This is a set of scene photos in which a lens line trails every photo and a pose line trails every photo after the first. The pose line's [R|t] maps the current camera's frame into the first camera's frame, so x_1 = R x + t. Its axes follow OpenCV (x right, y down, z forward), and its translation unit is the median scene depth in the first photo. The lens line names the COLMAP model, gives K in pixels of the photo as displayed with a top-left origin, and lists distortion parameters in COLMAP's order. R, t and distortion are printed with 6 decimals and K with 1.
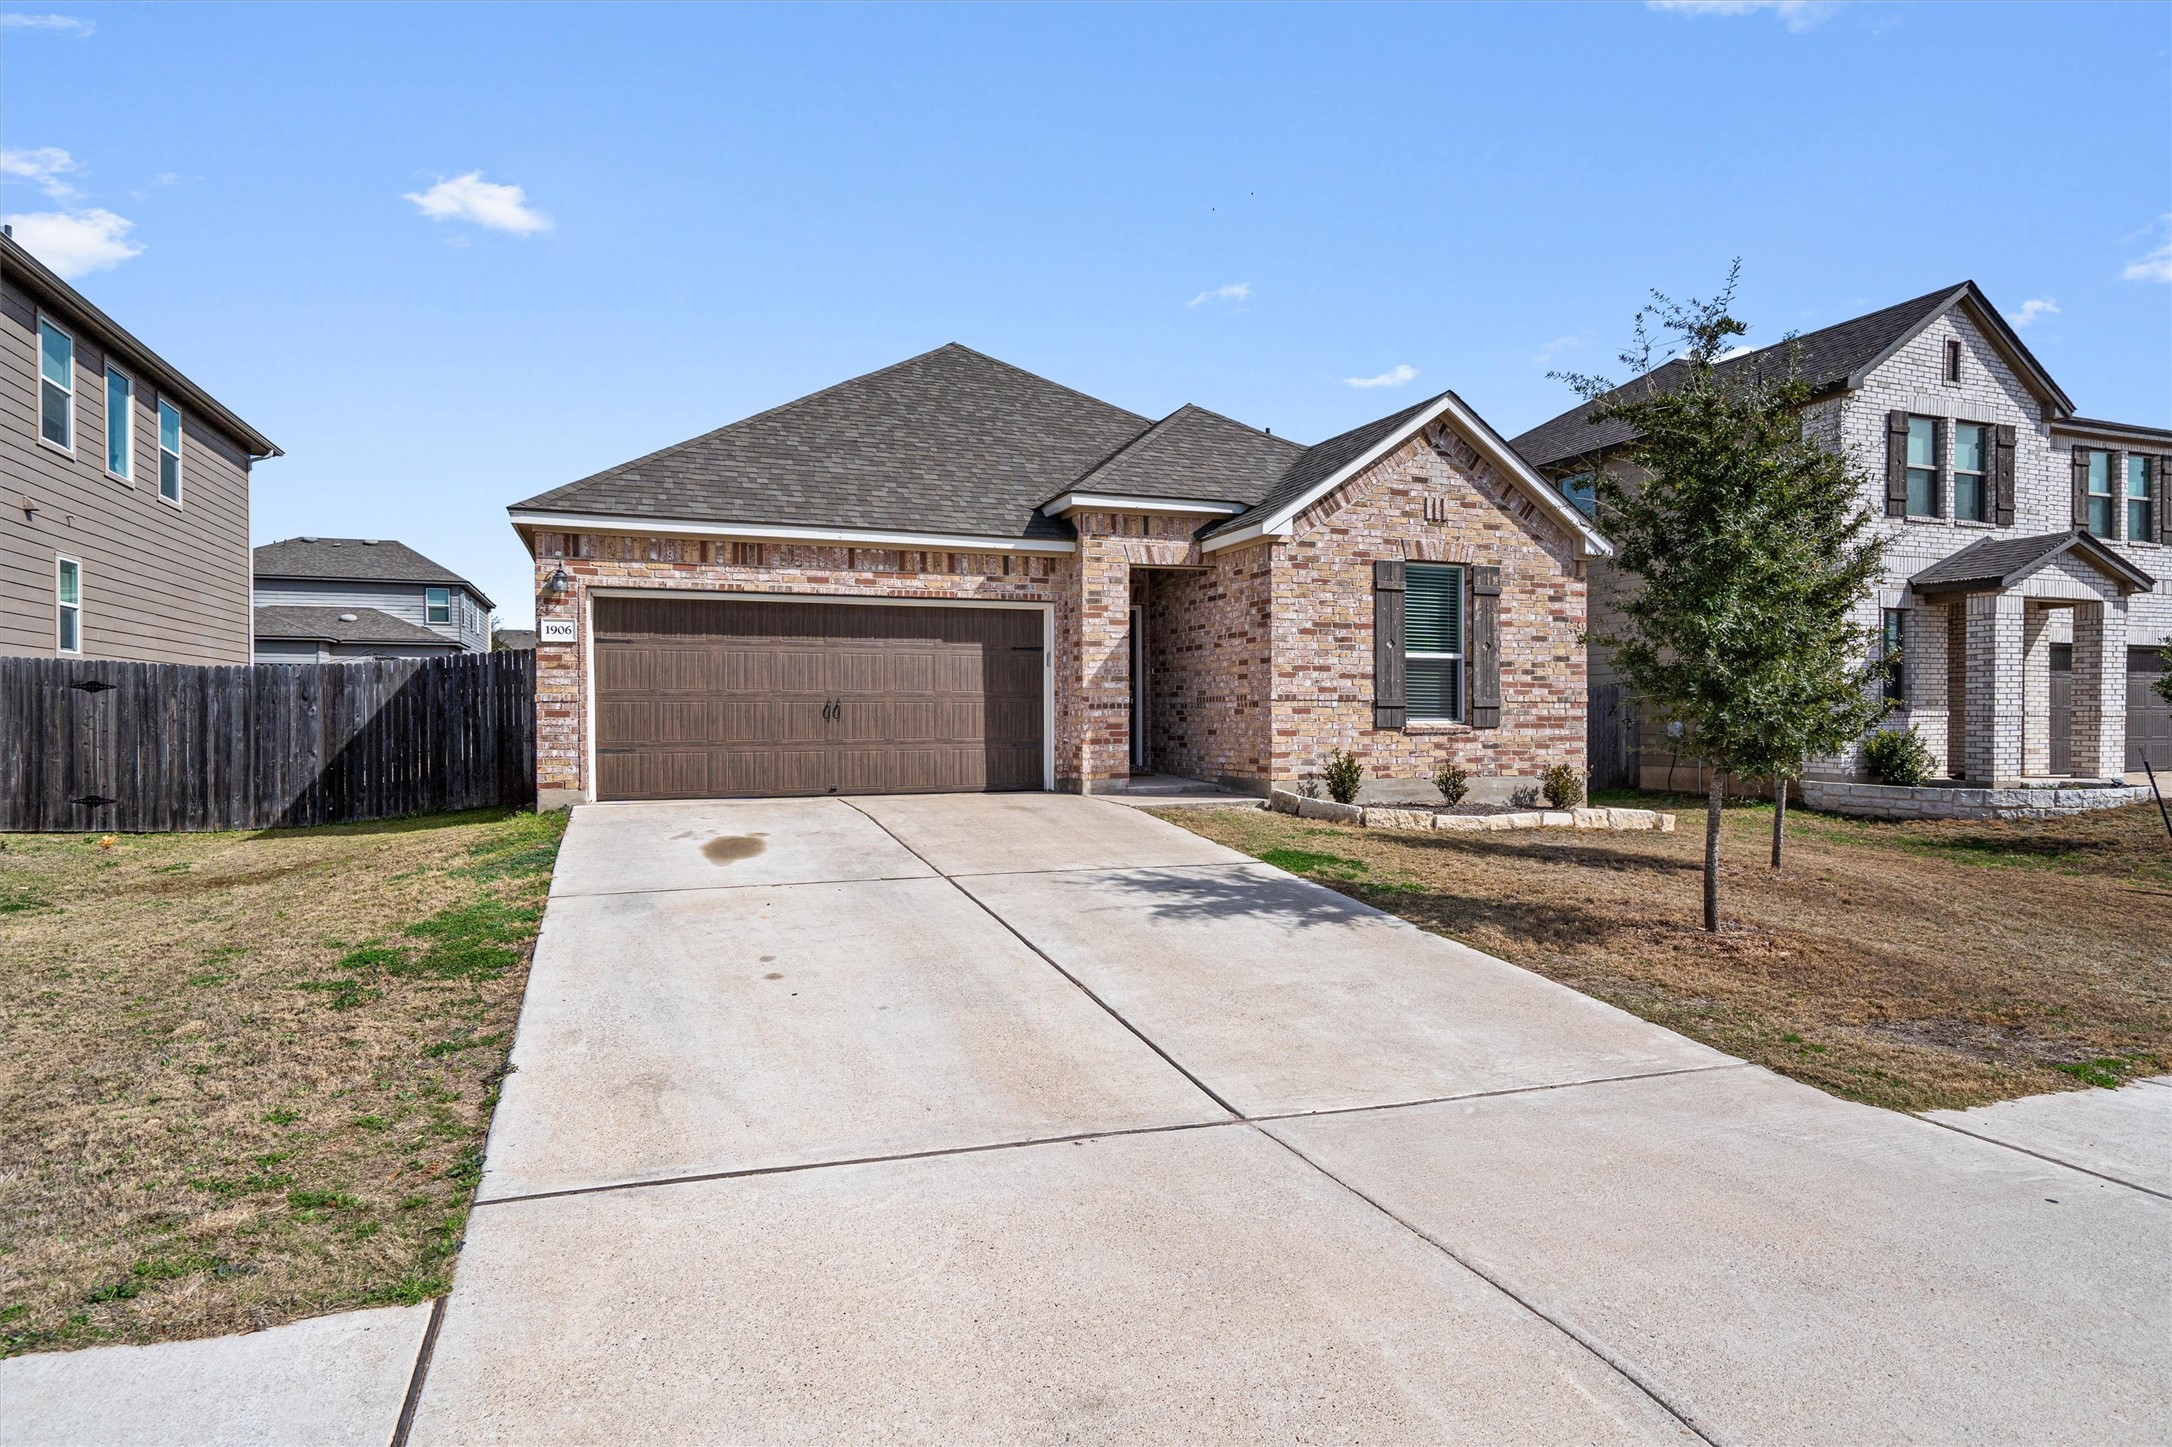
lens RADIAL K [[1157.3, 0, 1088.8], [0, 1157.3, 723.8], [0, 0, 1]] dist [-0.002417, 0.002548]
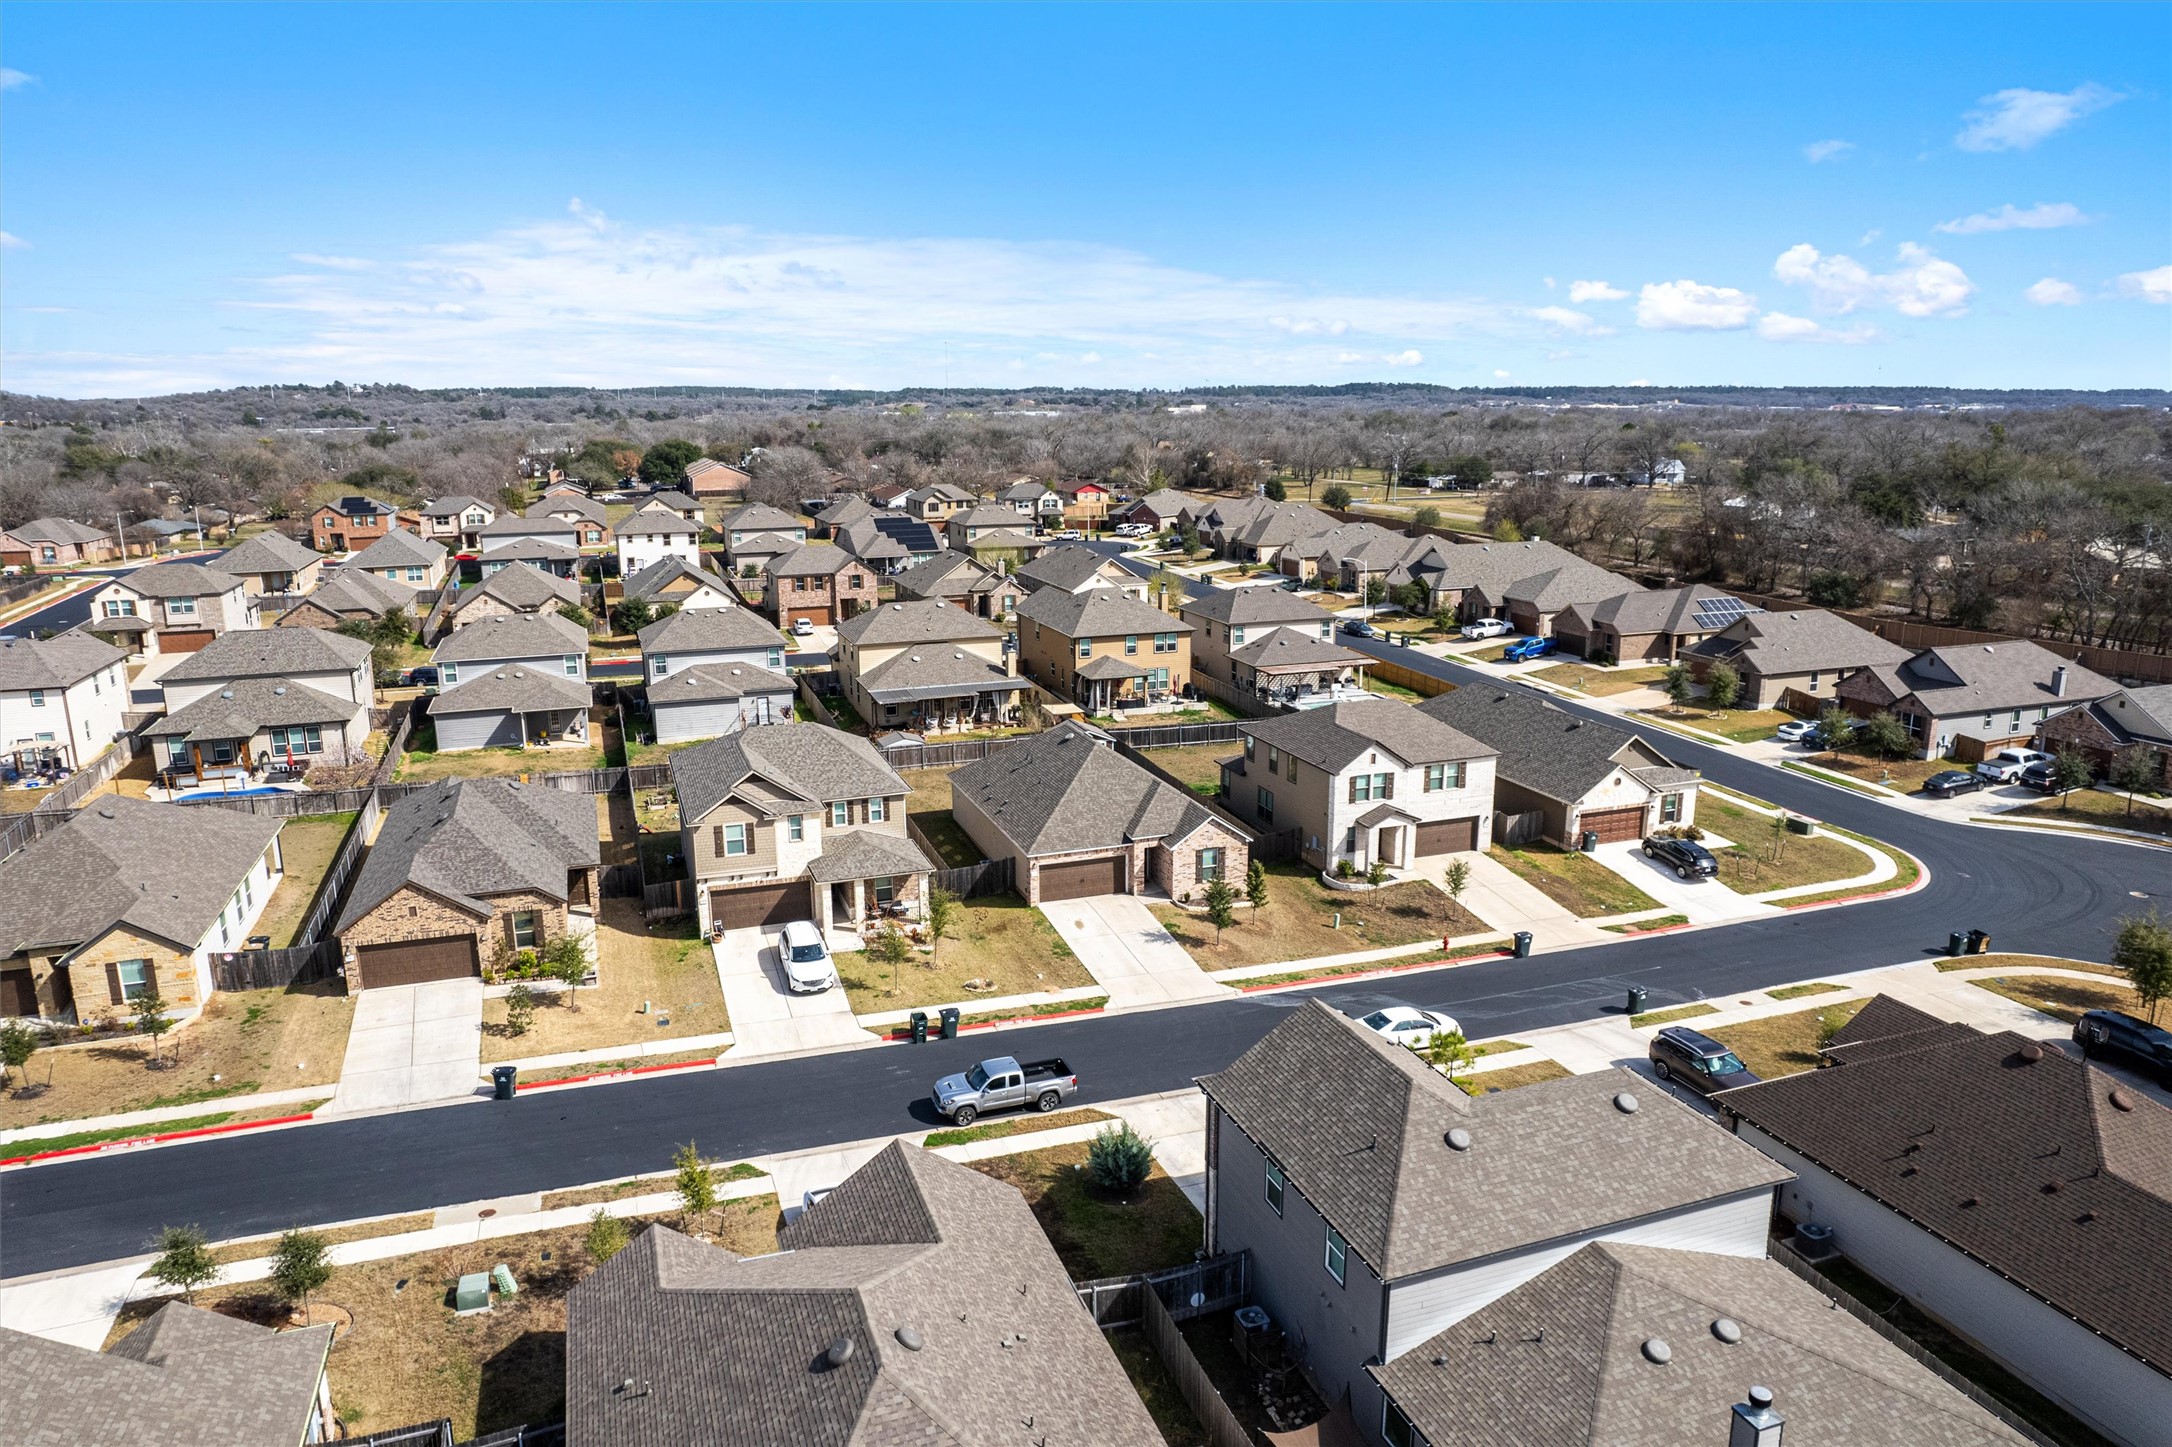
lens RADIAL K [[1496.6, 0, 1113.2], [0, 1496.6, 732.2], [0, 0, 1]] dist [-0.063676, 0.049666]
pose [[0.999993, 0.002696, 0.002735, -0.108649], [-0.003254, 0.972991, 0.230819, -1.994053], [-0.002039, -0.230827, 0.972993, -4.782928]]
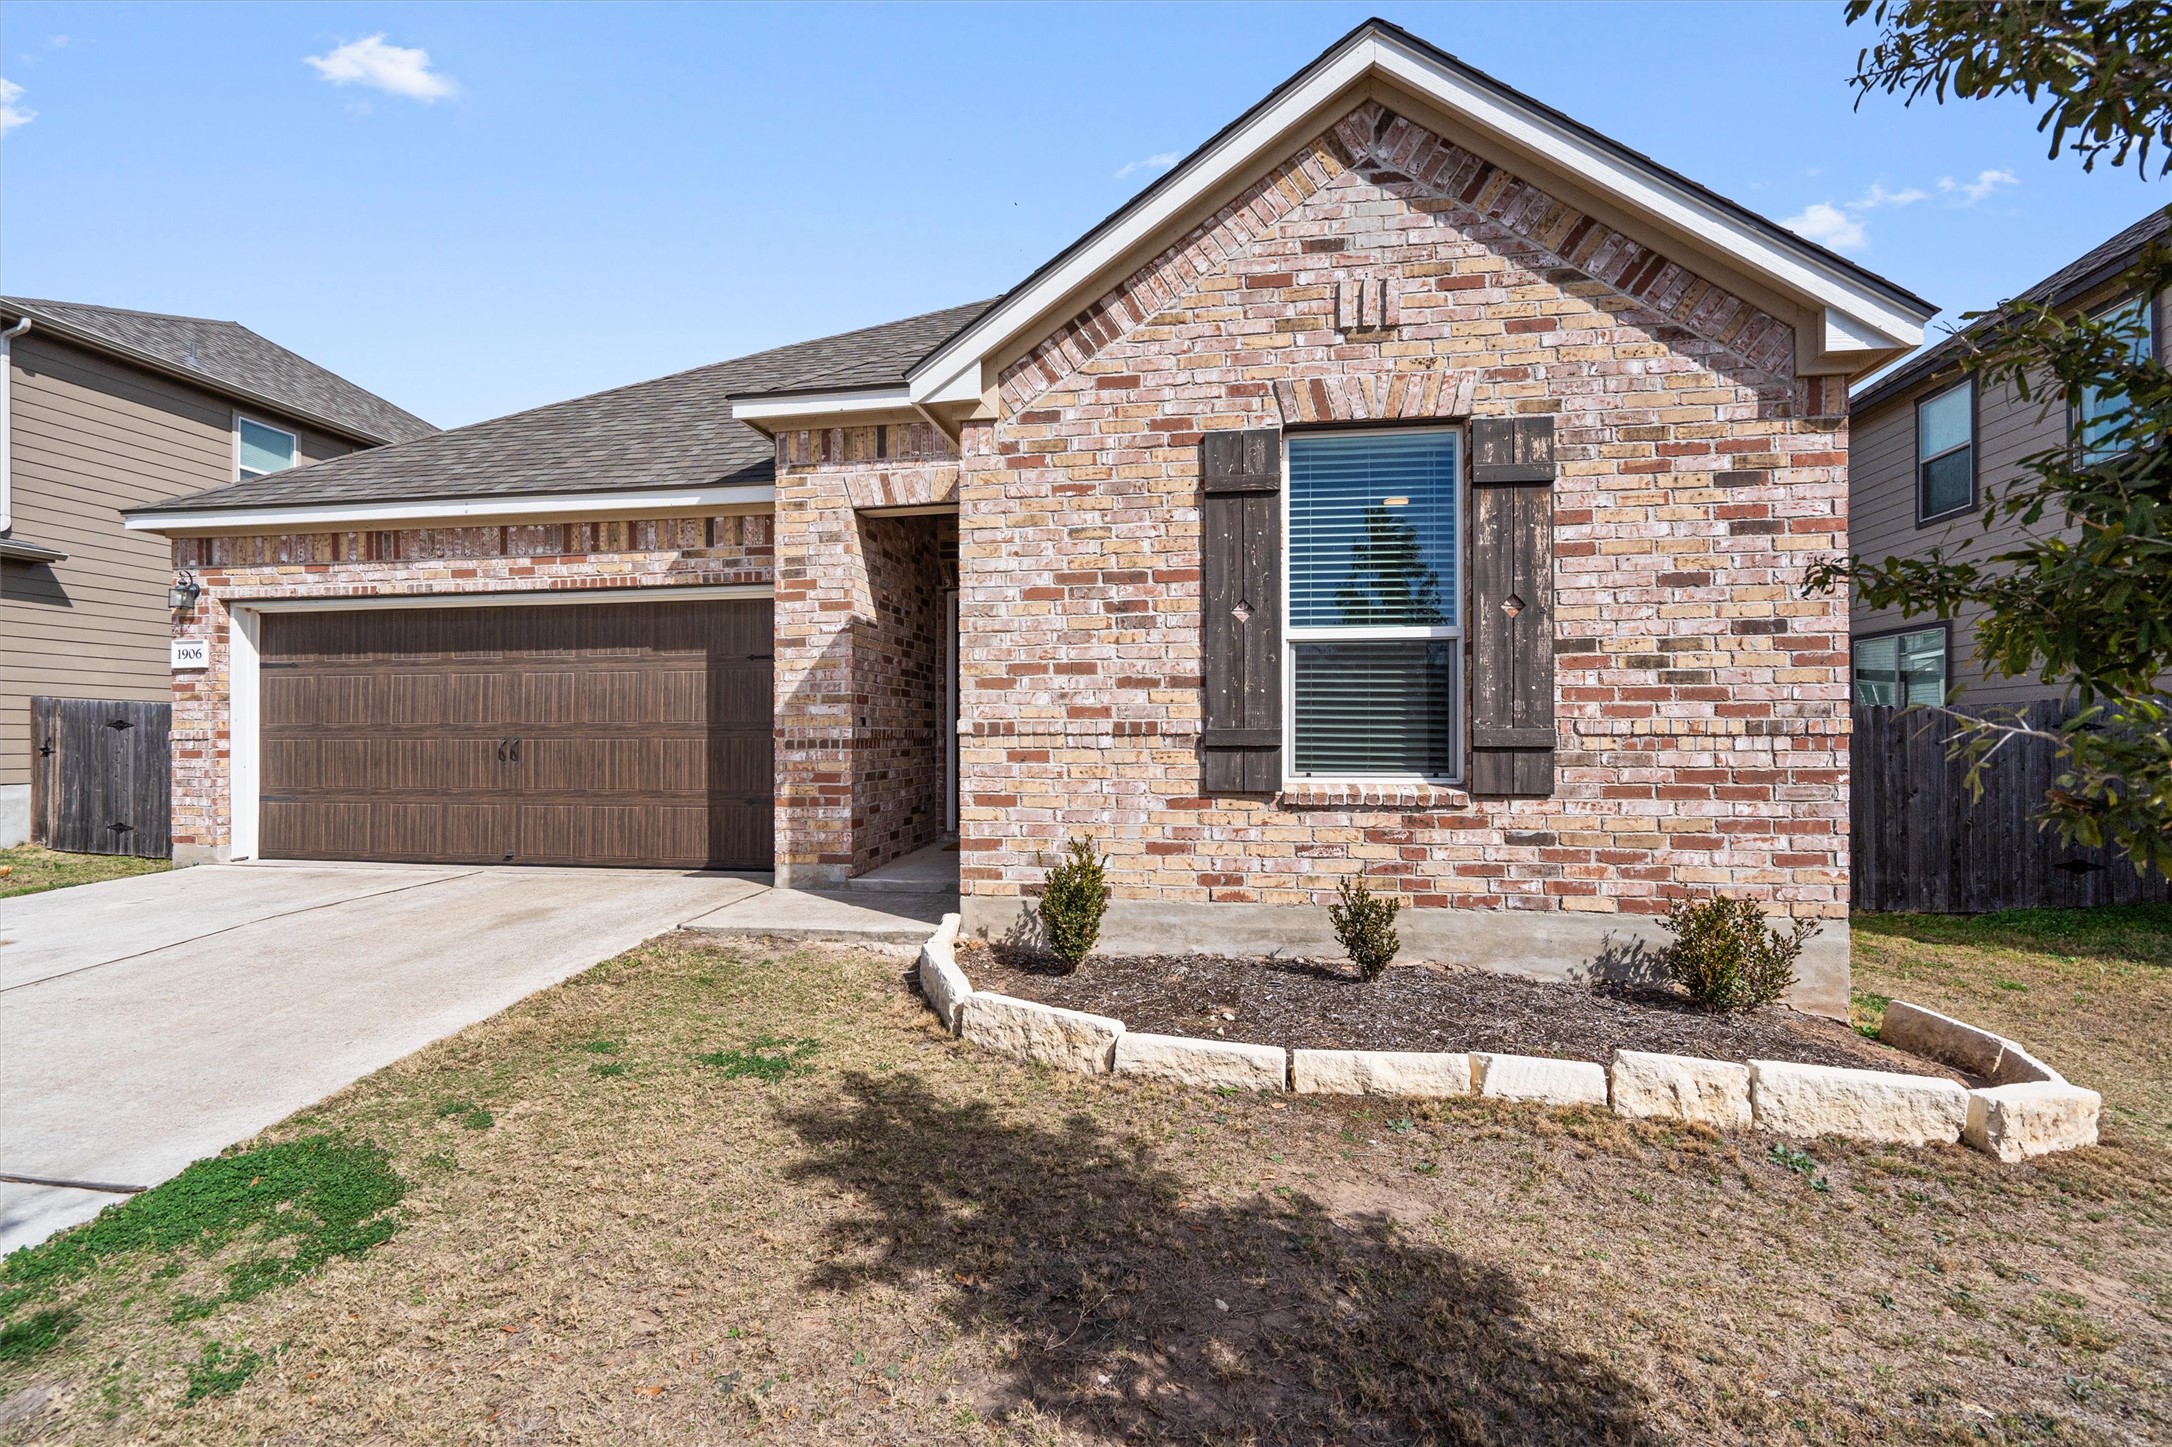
lens RADIAL K [[978.4, 0, 1077.4], [0, 978.4, 737.4], [0, 0, 1]] dist [-0.005246, 0.000323]
pose [[0.866670, -0.001270, -0.498880, 0.393546], [-0.003445, 0.999958, -0.008530, -0.014899], [0.498870, 0.009111, 0.866629, 0.623098]]
